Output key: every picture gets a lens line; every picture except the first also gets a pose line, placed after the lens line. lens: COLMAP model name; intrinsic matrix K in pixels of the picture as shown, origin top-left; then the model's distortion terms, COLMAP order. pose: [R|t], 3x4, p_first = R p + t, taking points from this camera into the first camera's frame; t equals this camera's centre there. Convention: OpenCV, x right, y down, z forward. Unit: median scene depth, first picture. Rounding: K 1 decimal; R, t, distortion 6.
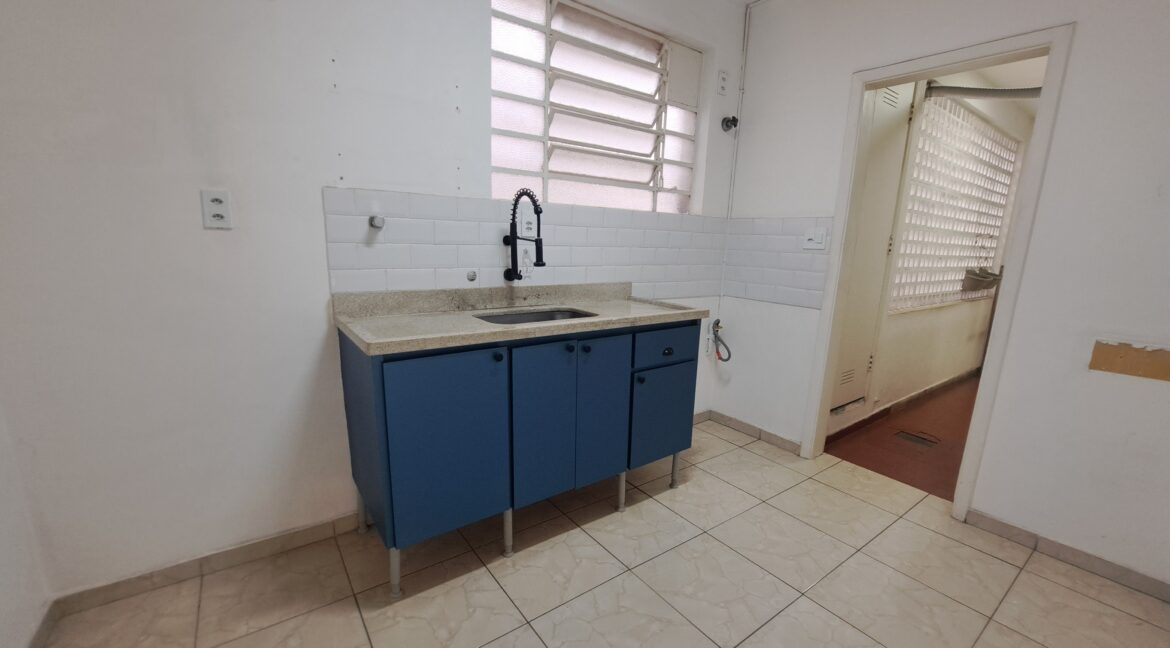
lens RADIAL K [[464.8, 0, 579.0], [0, 464.8, 324.4], [0, 0, 1]] dist [-0.000488, -0.000117]
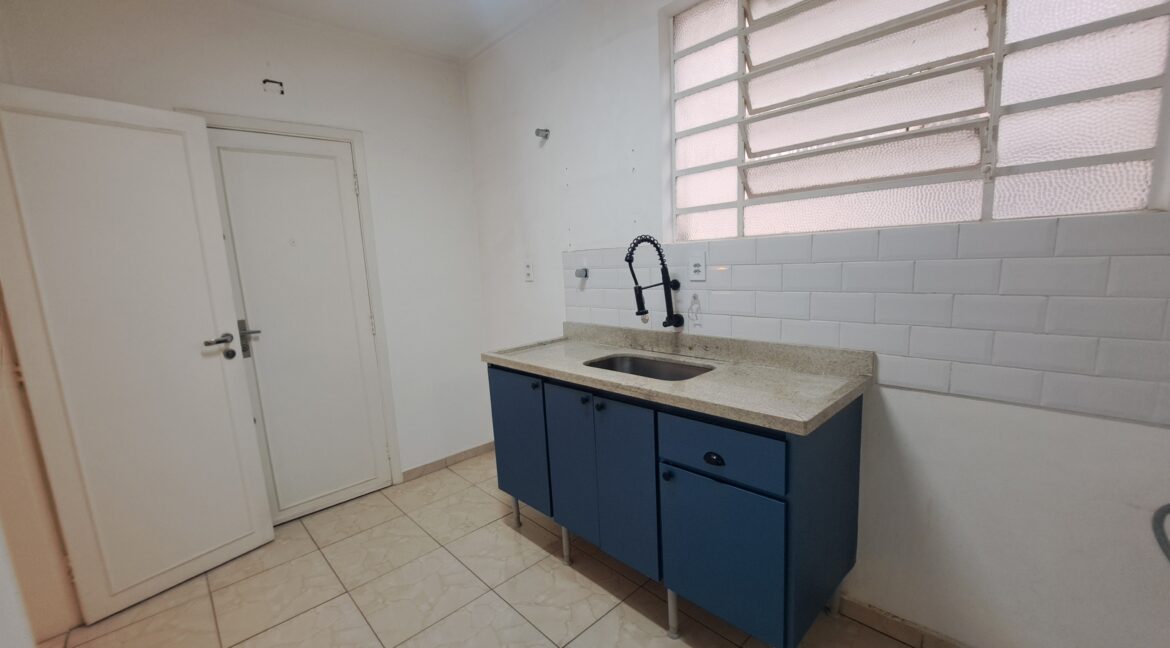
lens RADIAL K [[464.8, 0, 580.3], [0, 464.8, 330.1], [0, 0, 1]] dist [-0.000488, -0.000117]
pose [[0.133630, 0.114285, -0.984420, 0.794236], [-0.129159, 0.986865, 0.097037, -0.160748], [0.982579, 0.114180, 0.146636, 0.695971]]
